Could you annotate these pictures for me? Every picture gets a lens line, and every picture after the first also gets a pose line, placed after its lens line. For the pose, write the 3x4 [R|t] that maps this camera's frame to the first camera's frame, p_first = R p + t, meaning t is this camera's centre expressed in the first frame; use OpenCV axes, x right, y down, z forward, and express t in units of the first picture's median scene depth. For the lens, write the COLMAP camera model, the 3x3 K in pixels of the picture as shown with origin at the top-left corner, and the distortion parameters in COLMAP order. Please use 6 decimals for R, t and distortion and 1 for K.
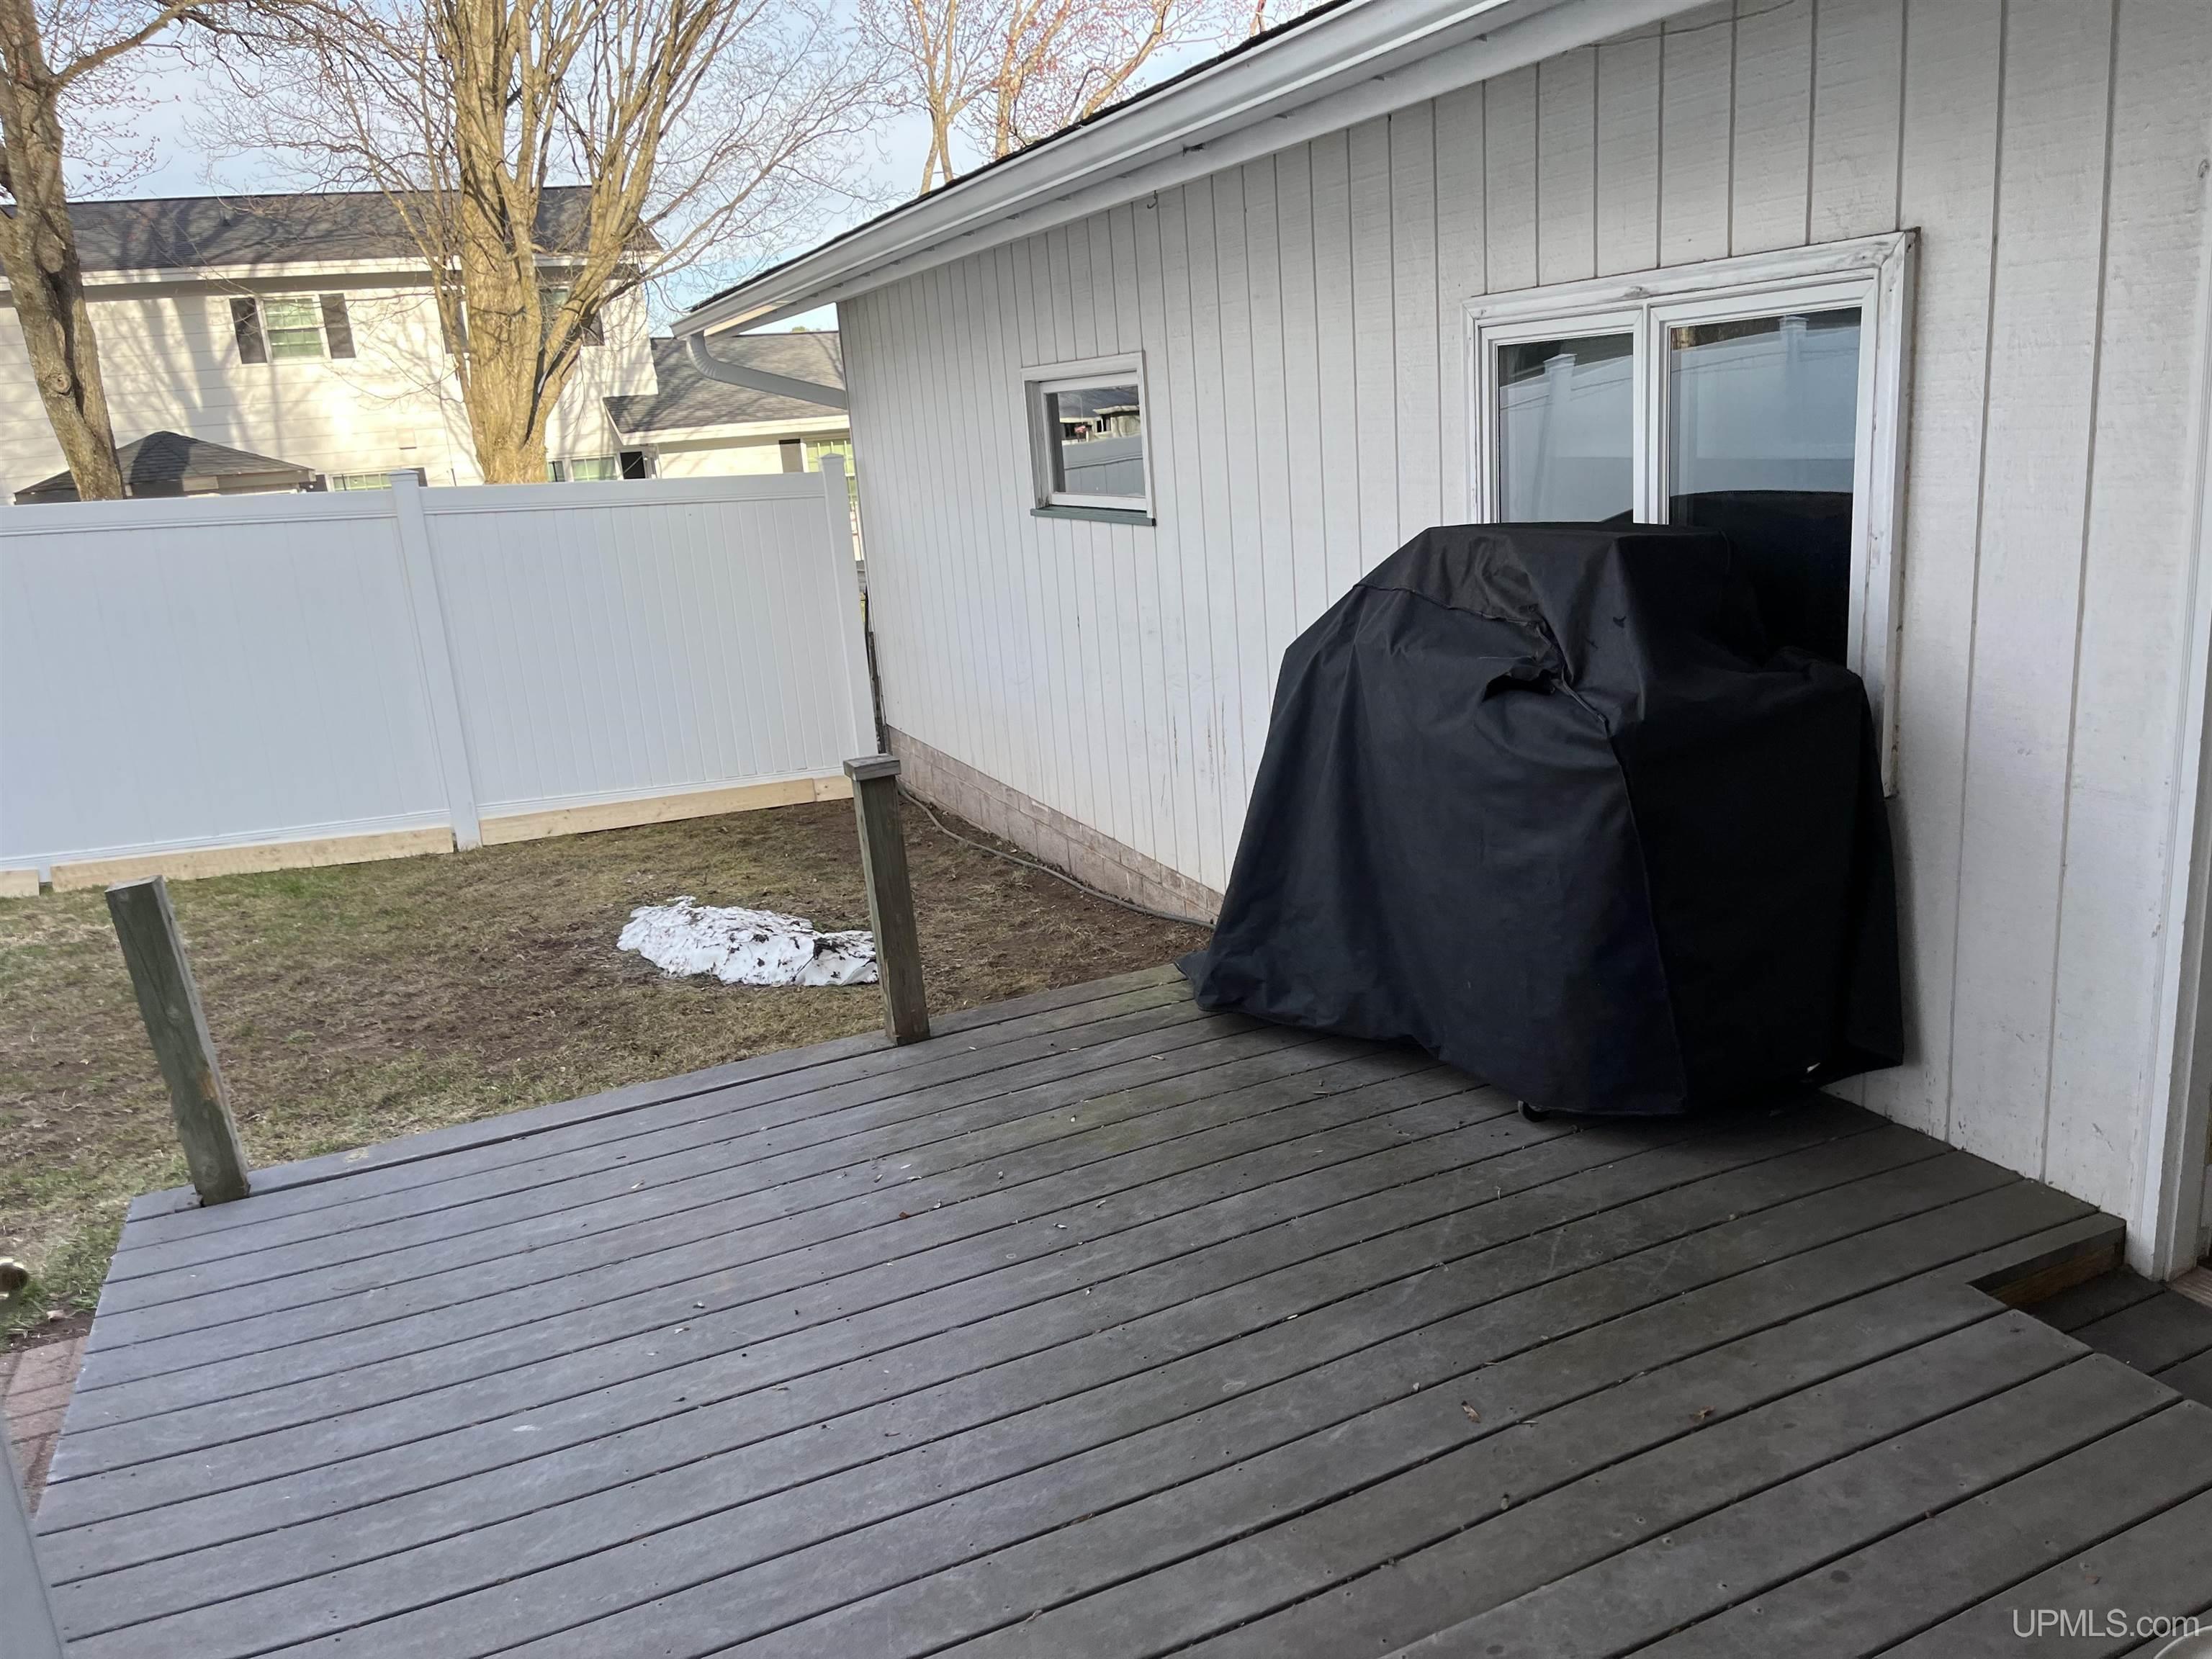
lens RADIAL K [[1667.9, 0, 1117.8], [0, 1667.9, 845.8], [0, 0, 1]] dist [0.043749, -0.016973]
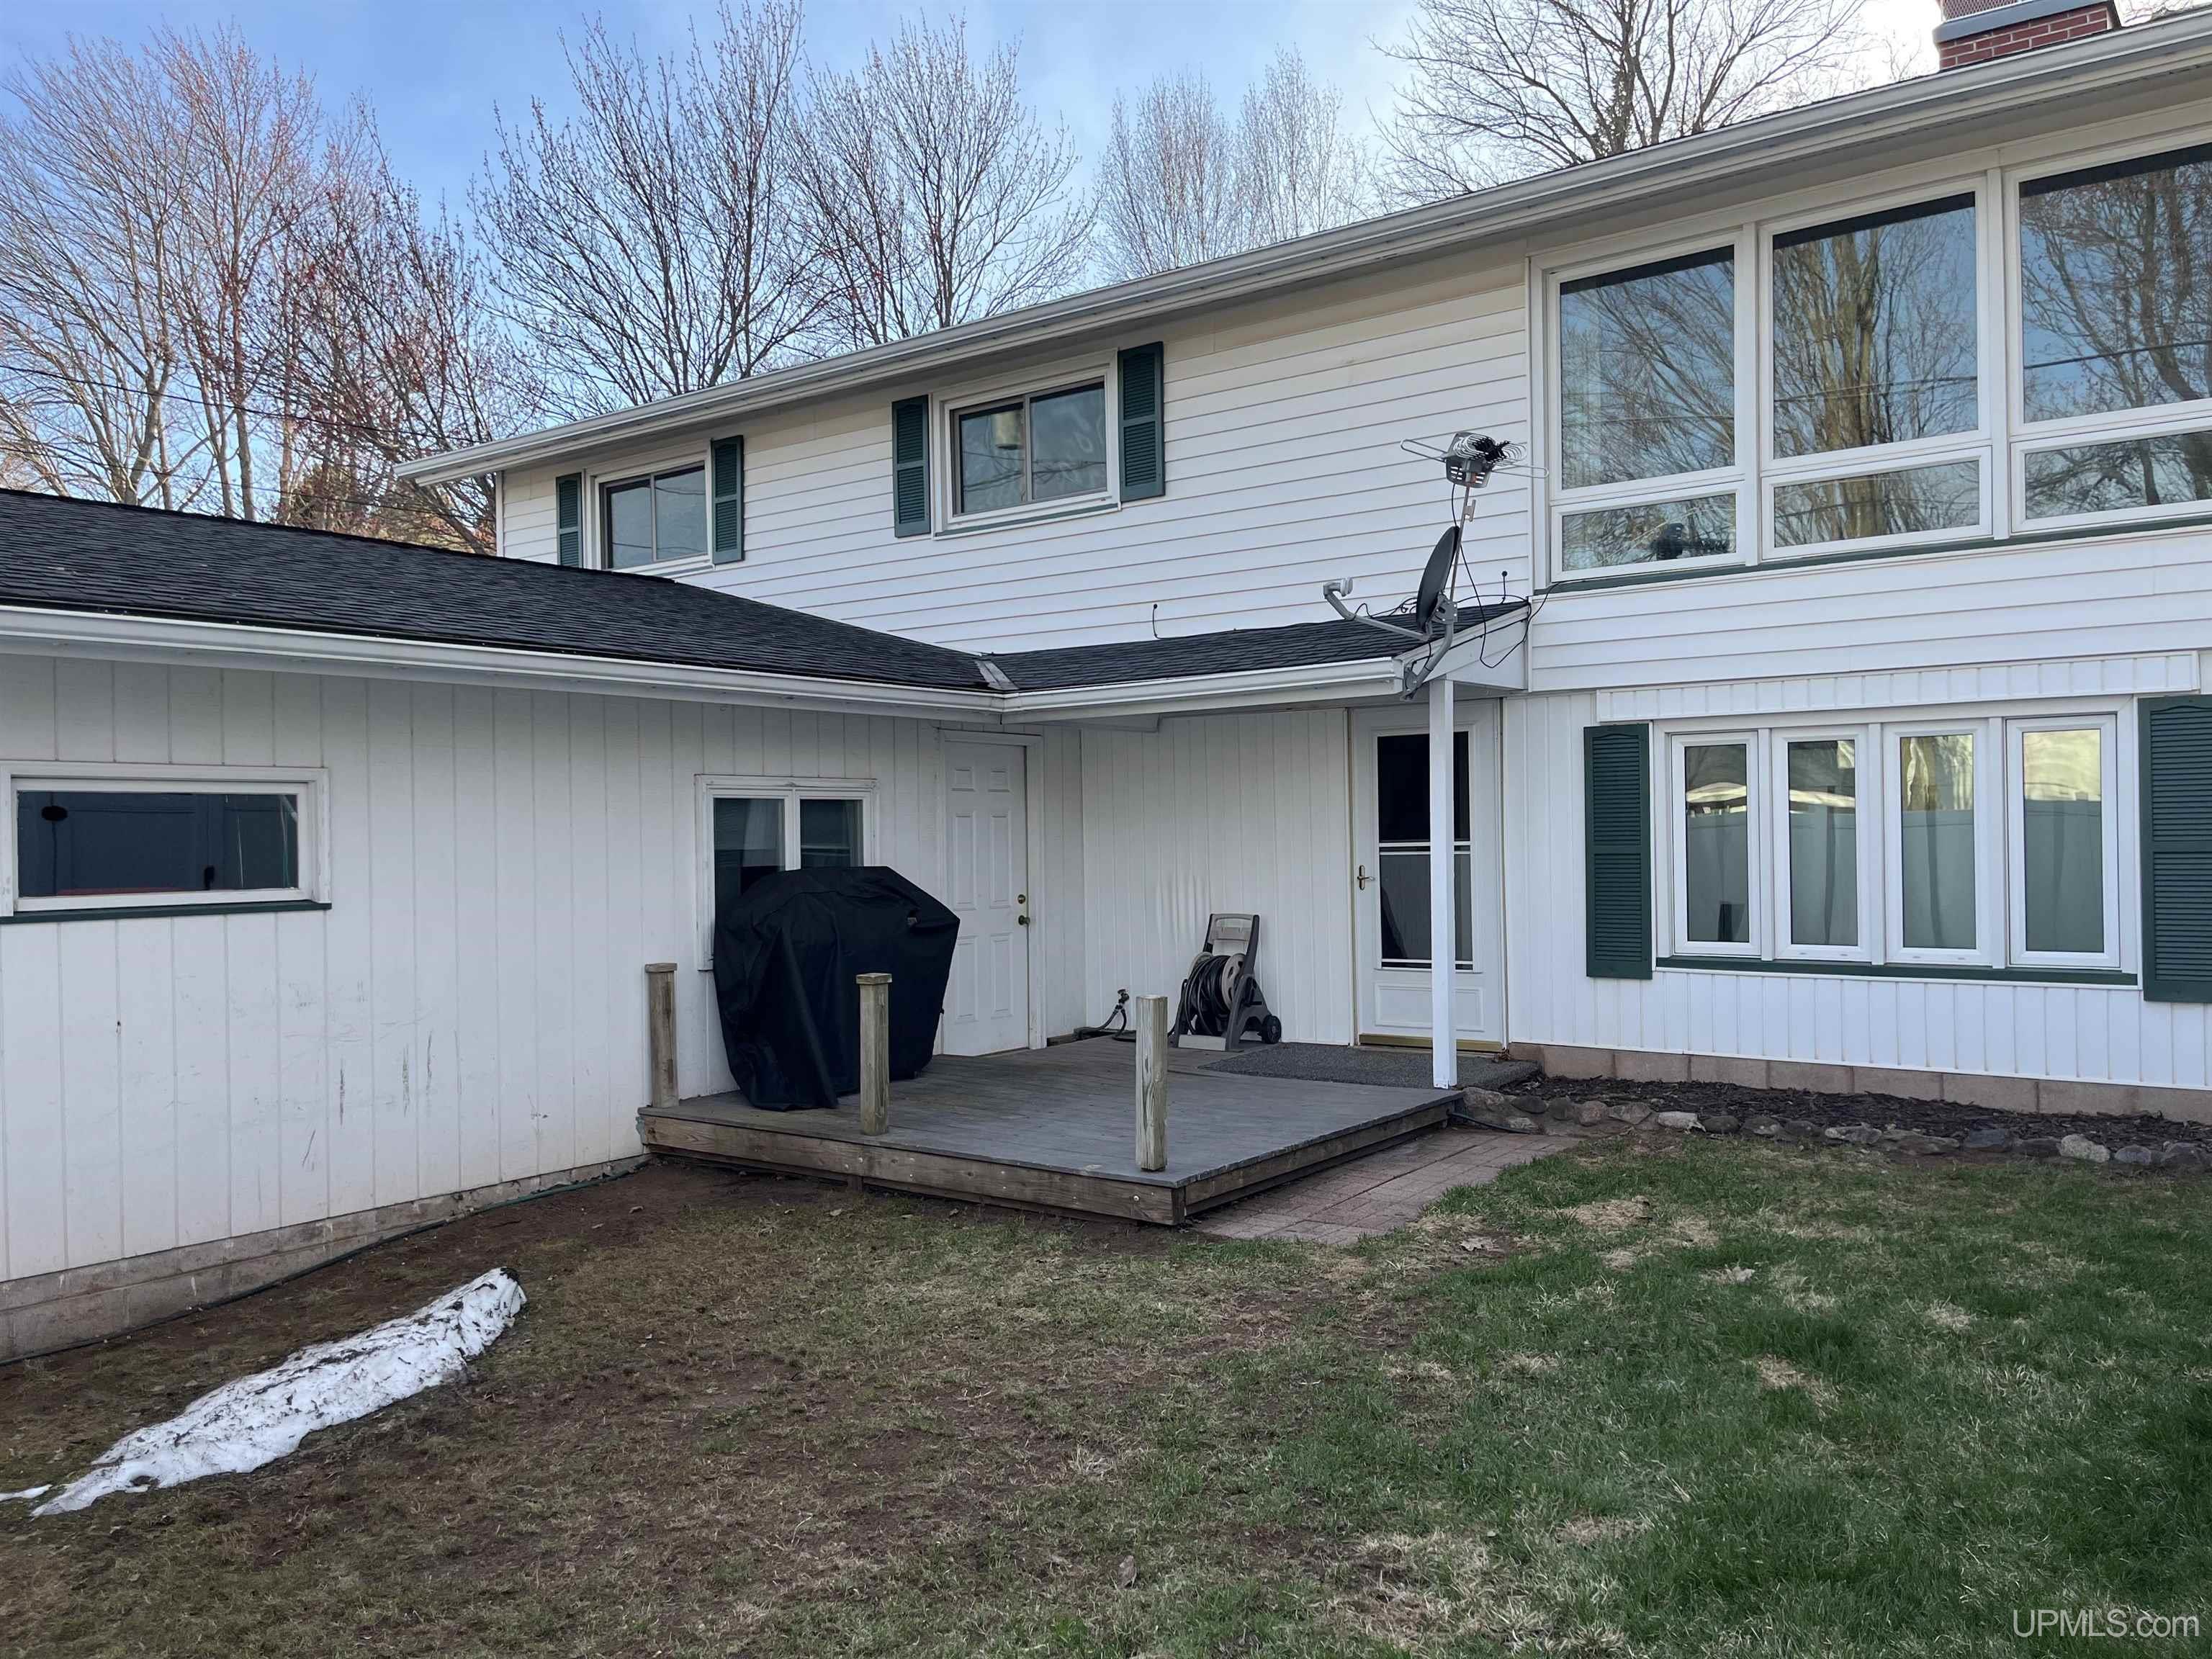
lens RADIAL K [[1667.9, 0, 1112.2], [0, 1667.9, 829.4], [0, 0, 1]] dist [0.043749, -0.016973]
pose [[-0.489244, 0.088194, 0.867676, -1.858377], [0.274543, 0.959870, 0.057238, -0.234749], [-0.827808, 0.266218, -0.493823, 1.615187]]
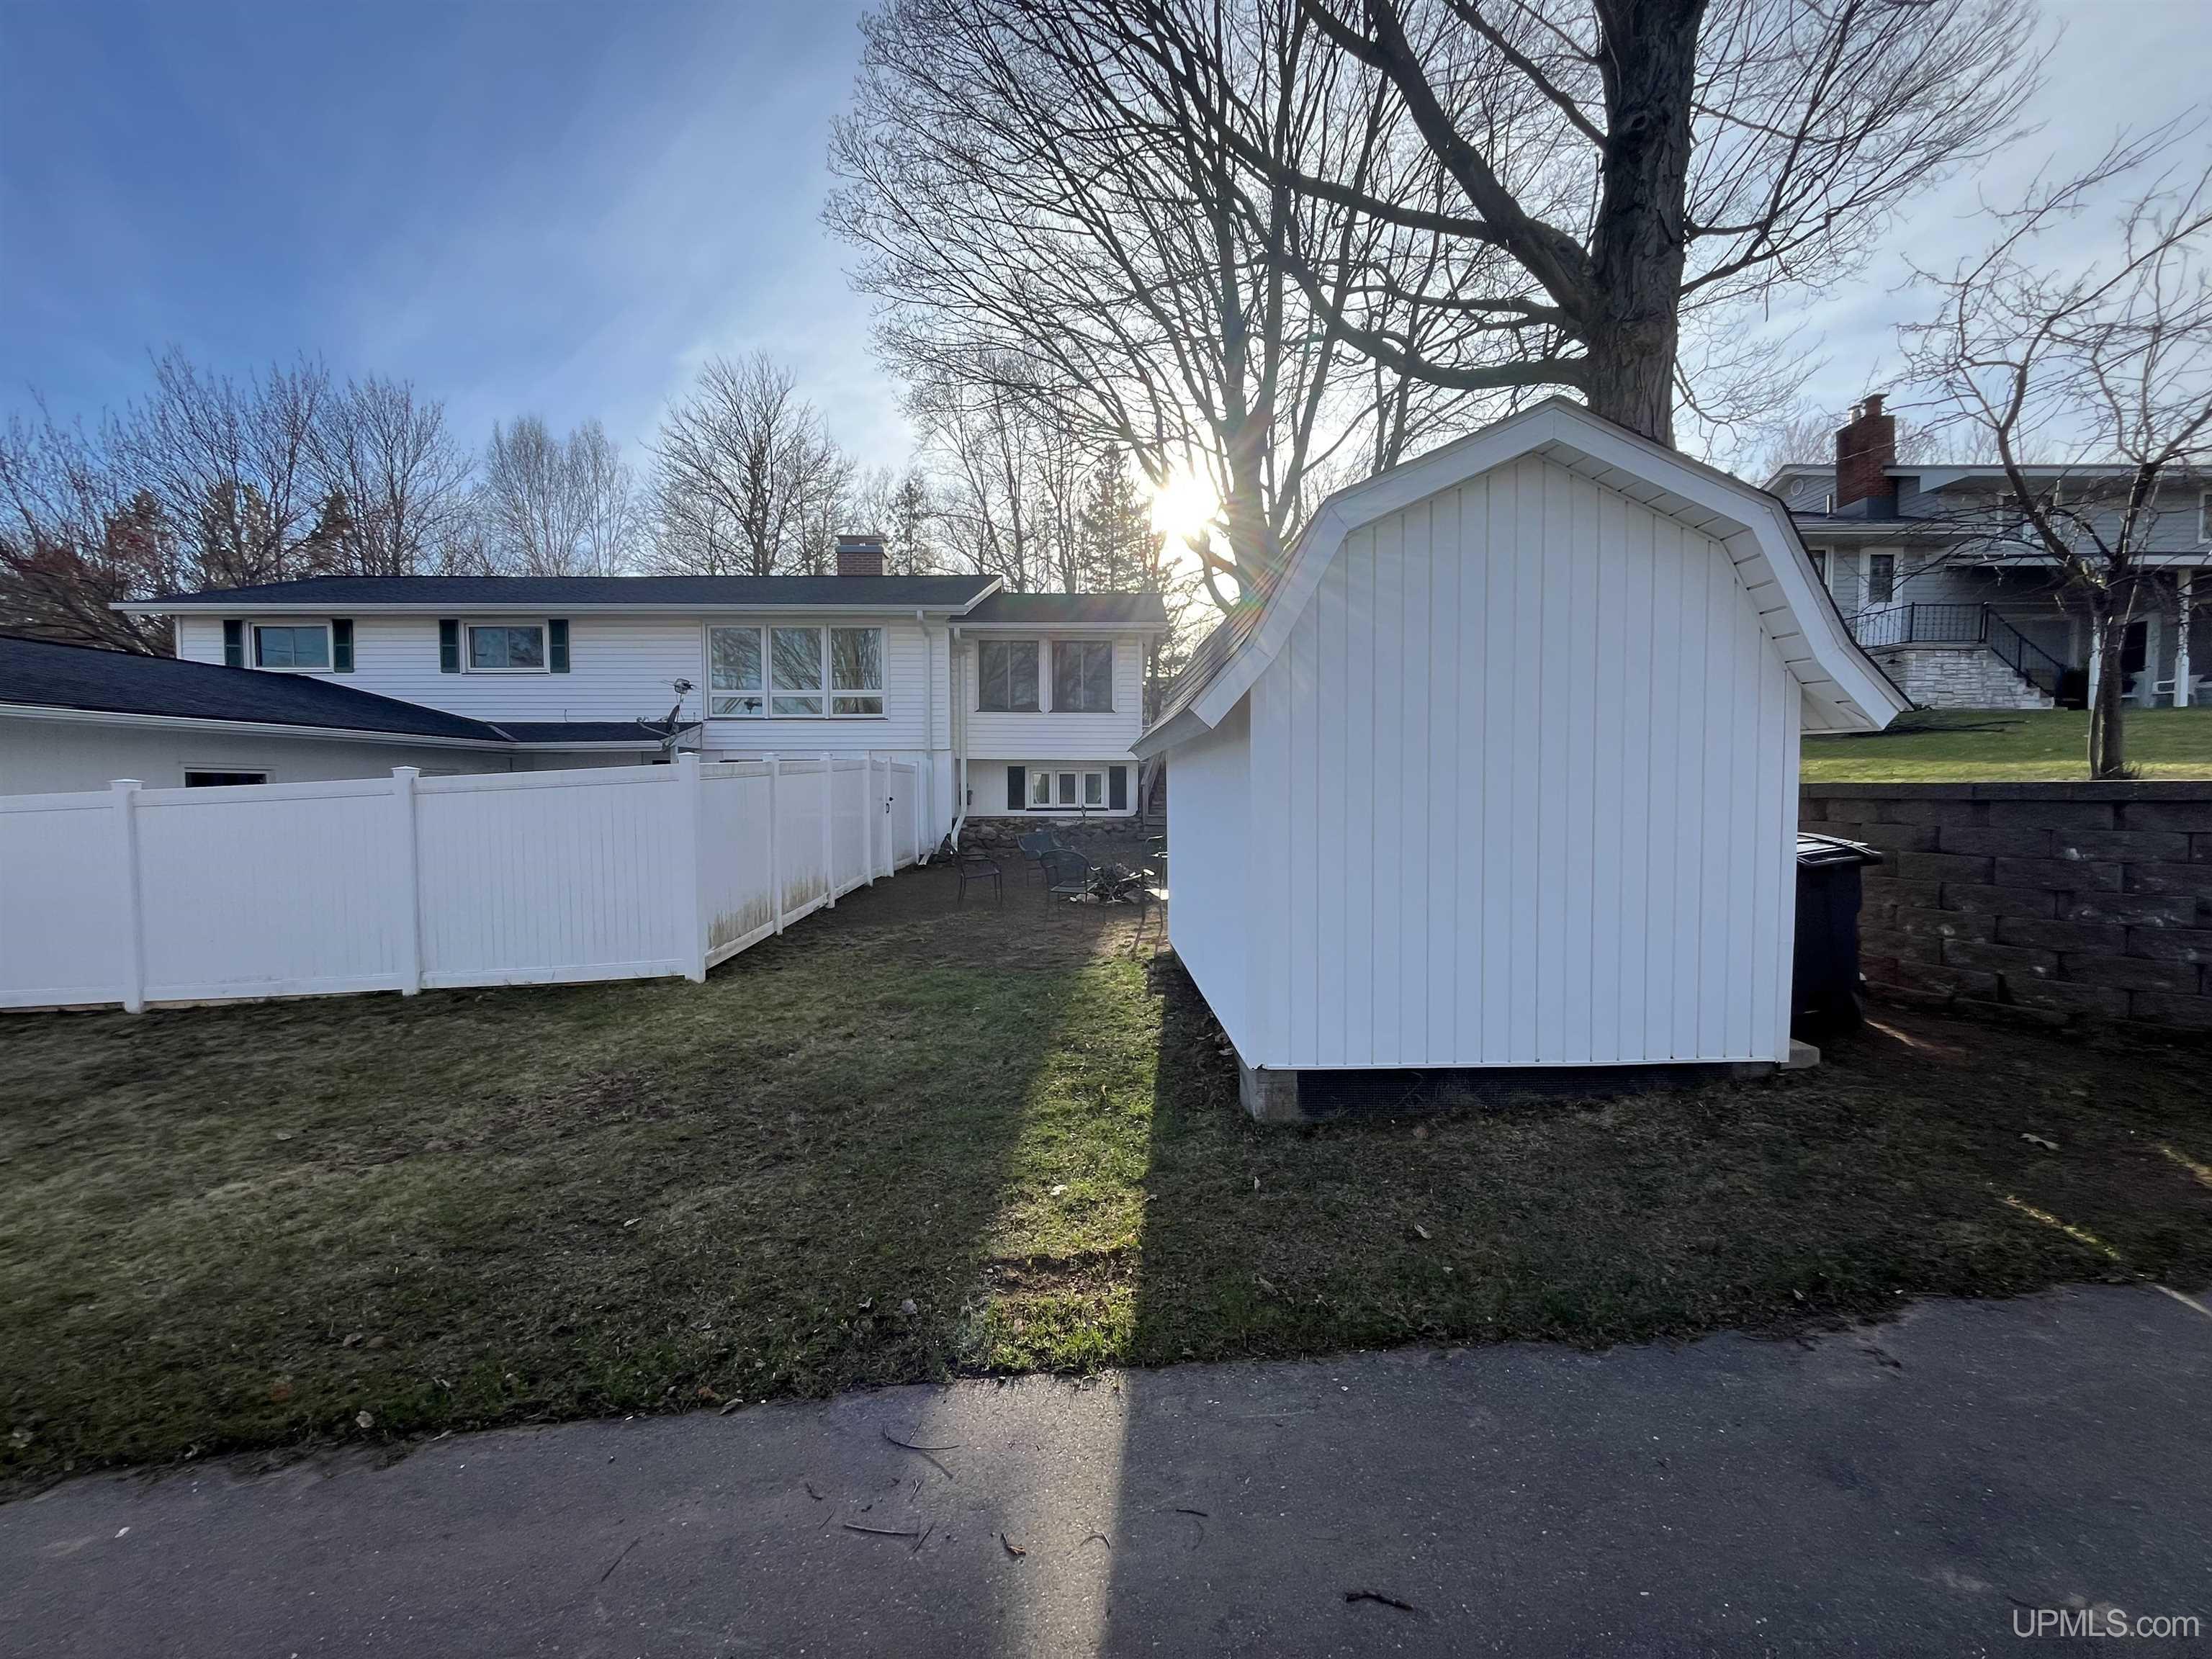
lens RADIAL K [[890.8, 0, 1110.6], [0, 890.8, 832.8], [0, 0, 1]] dist [0.002214, -0.000086]
pose [[-0.913622, 0.056010, 0.402687, -3.486733], [0.171616, 0.951028, 0.257087, -0.490687], [-0.368568, 0.303988, -0.878492, 2.967715]]
